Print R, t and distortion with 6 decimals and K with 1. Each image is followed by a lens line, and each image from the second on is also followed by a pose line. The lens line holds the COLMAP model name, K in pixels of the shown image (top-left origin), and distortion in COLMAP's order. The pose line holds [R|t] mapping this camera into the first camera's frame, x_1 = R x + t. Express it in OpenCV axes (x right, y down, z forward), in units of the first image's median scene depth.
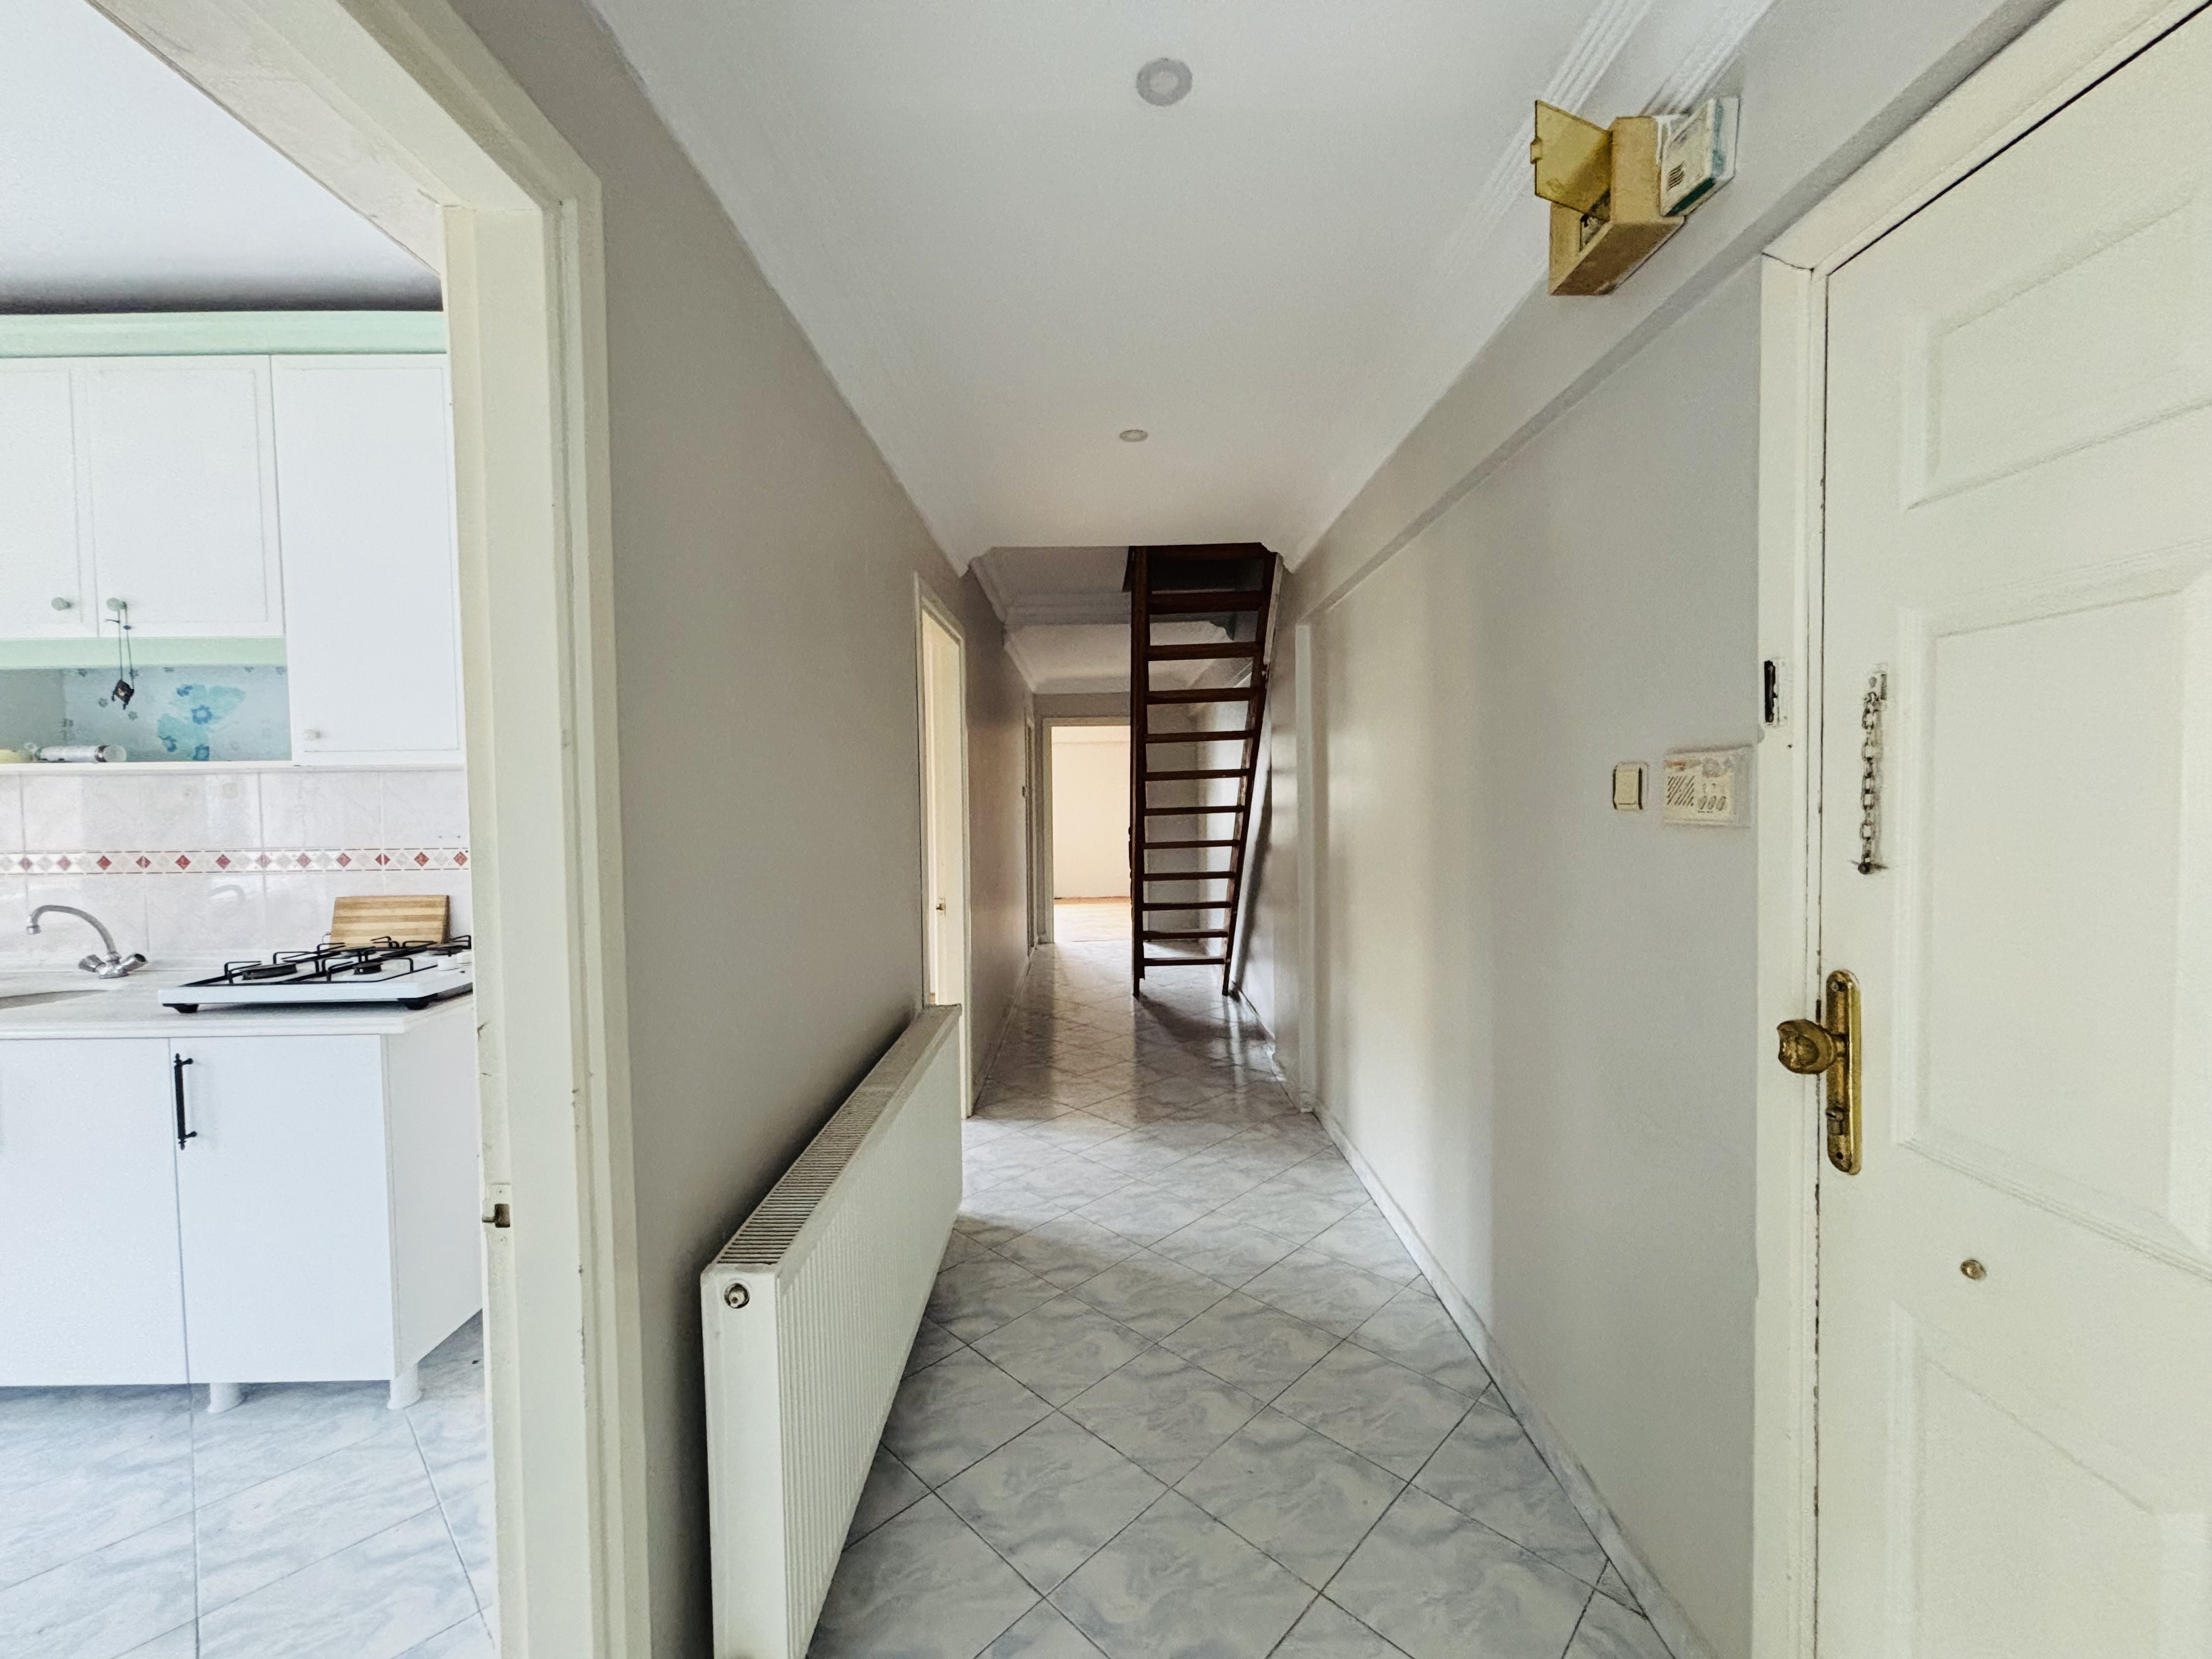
lens RADIAL K [[897.5, 0, 1099.5], [0, 897.5, 827.5], [0, 0, 1]] dist [0.013066, -0.002614]
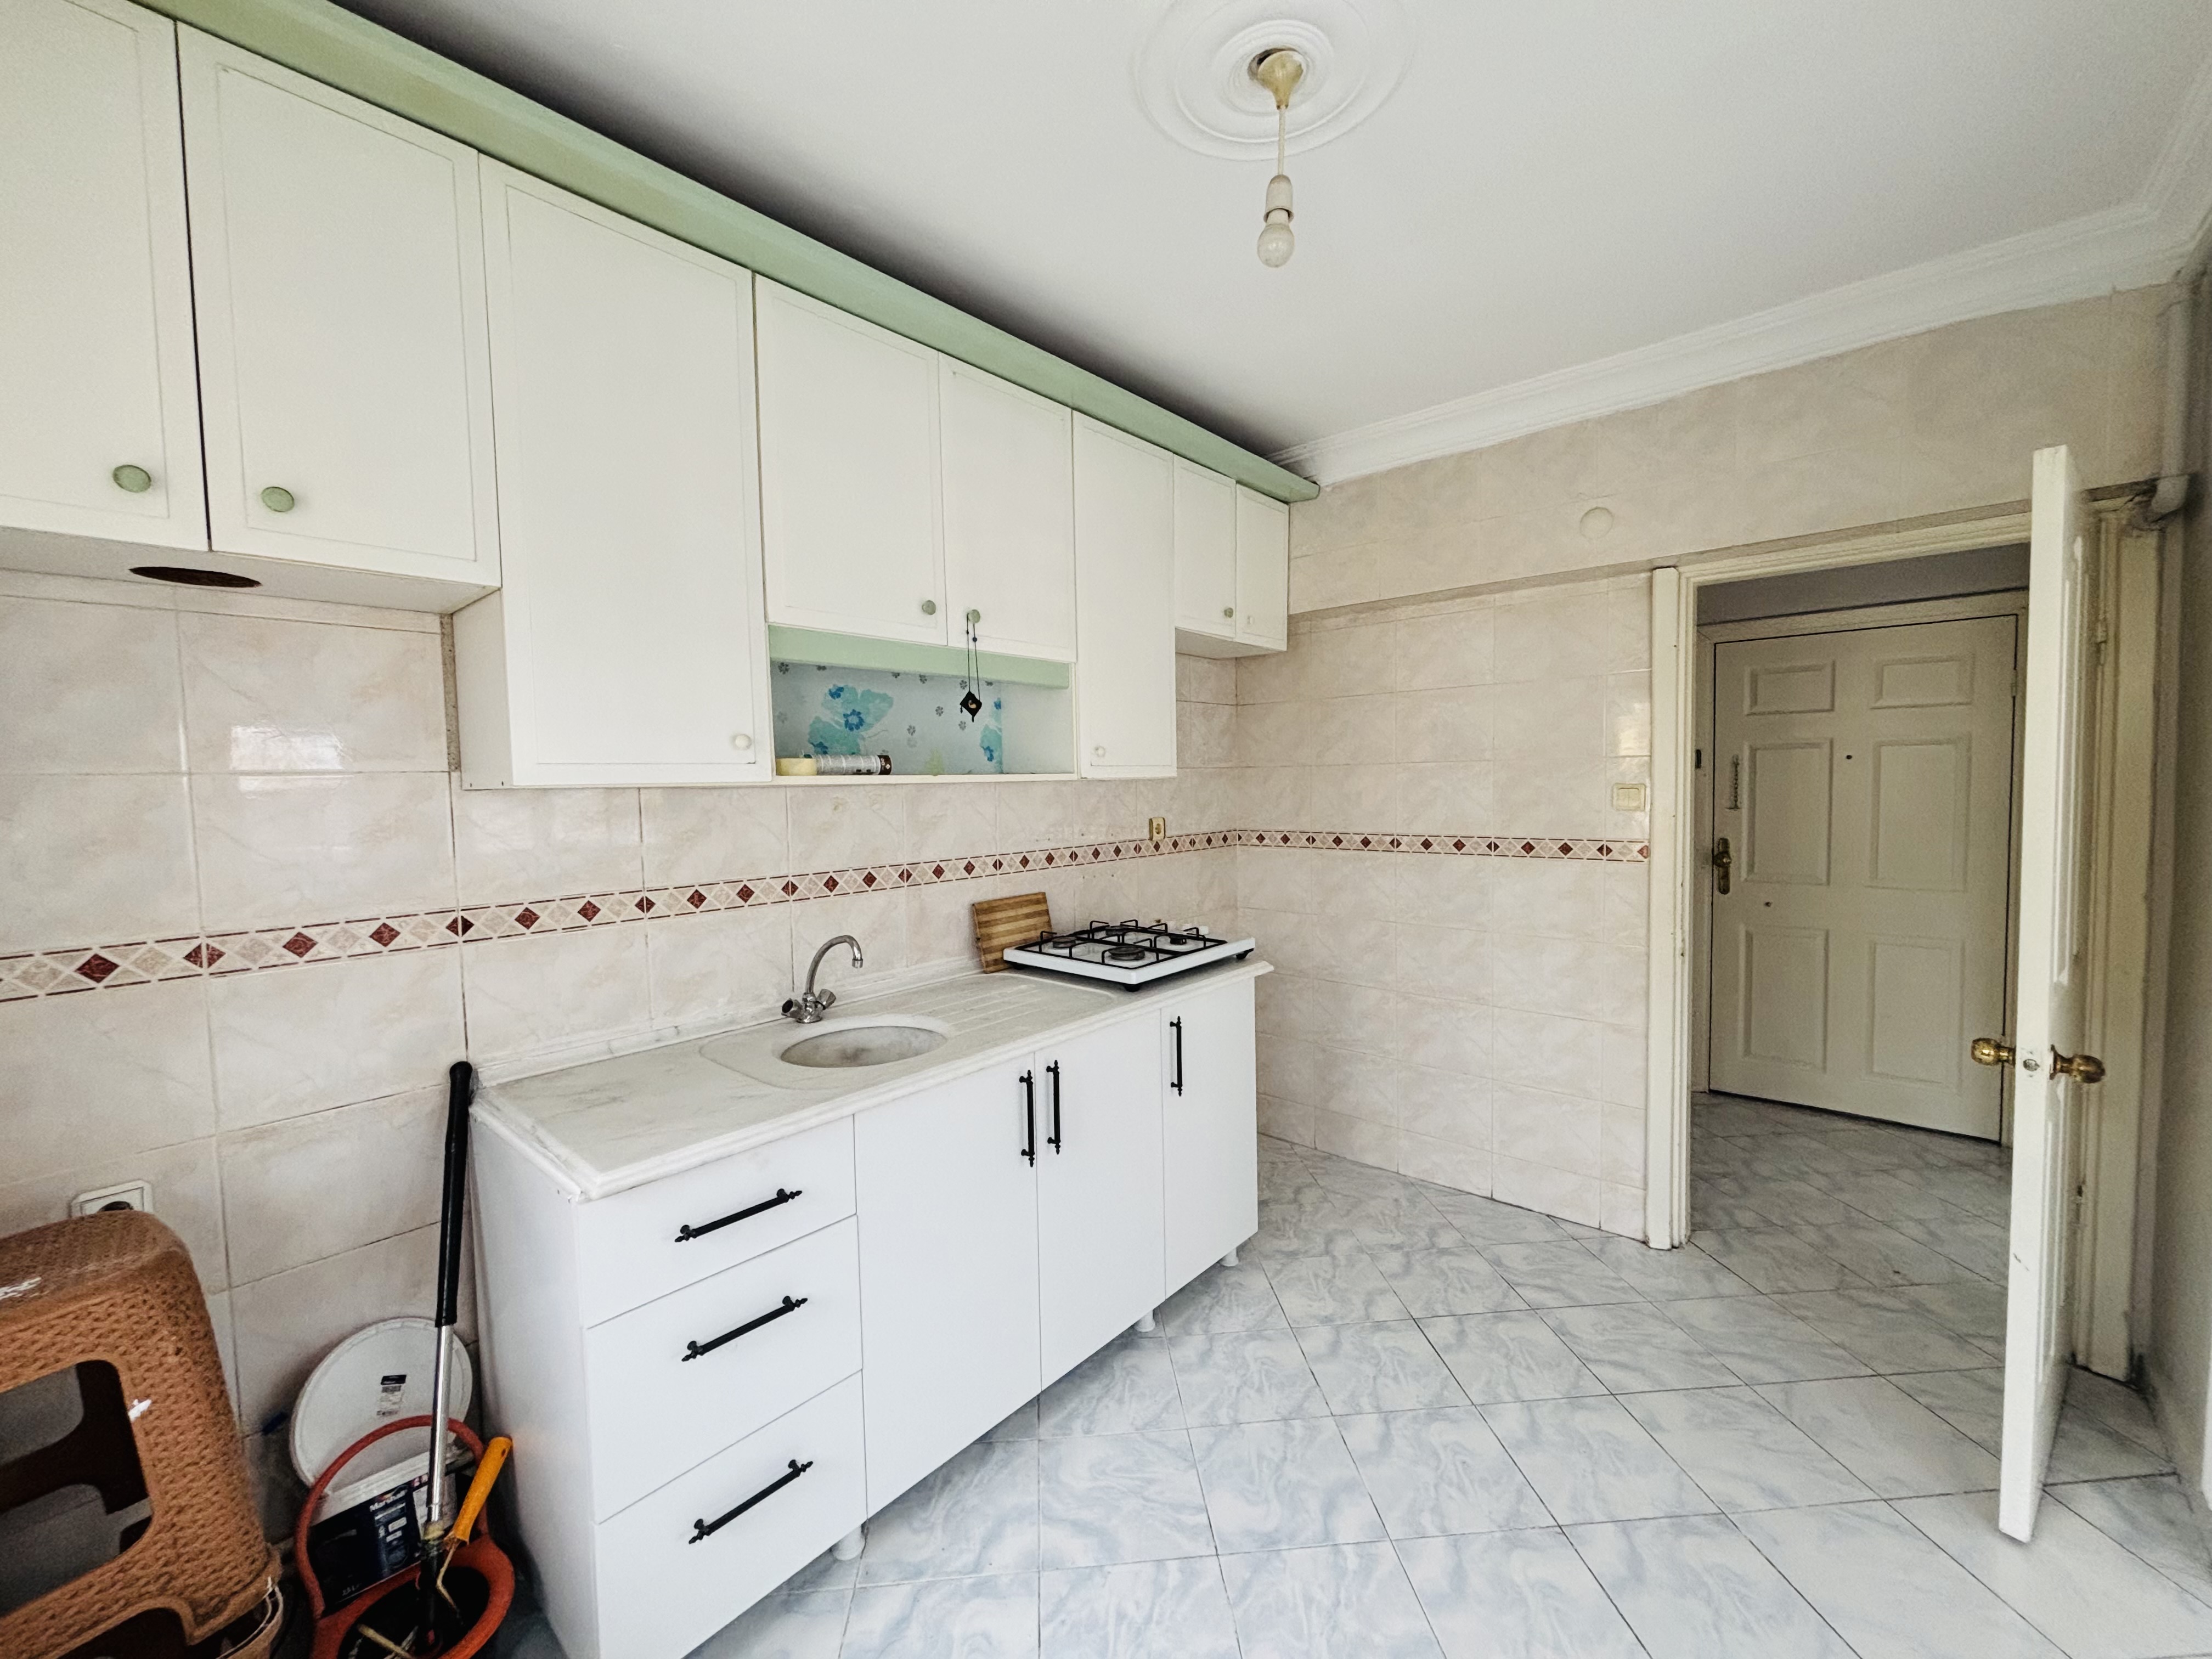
lens RADIAL K [[907.9, 0, 1112.7], [0, 907.9, 830.3], [0, 0, 1]] dist [0.025092, -0.000121]
pose [[0.662132, -0.046687, 0.747932, -1.550613], [0.047838, 0.998655, 0.019987, -0.020114], [-0.747859, 0.022545, 0.663475, 0.203303]]
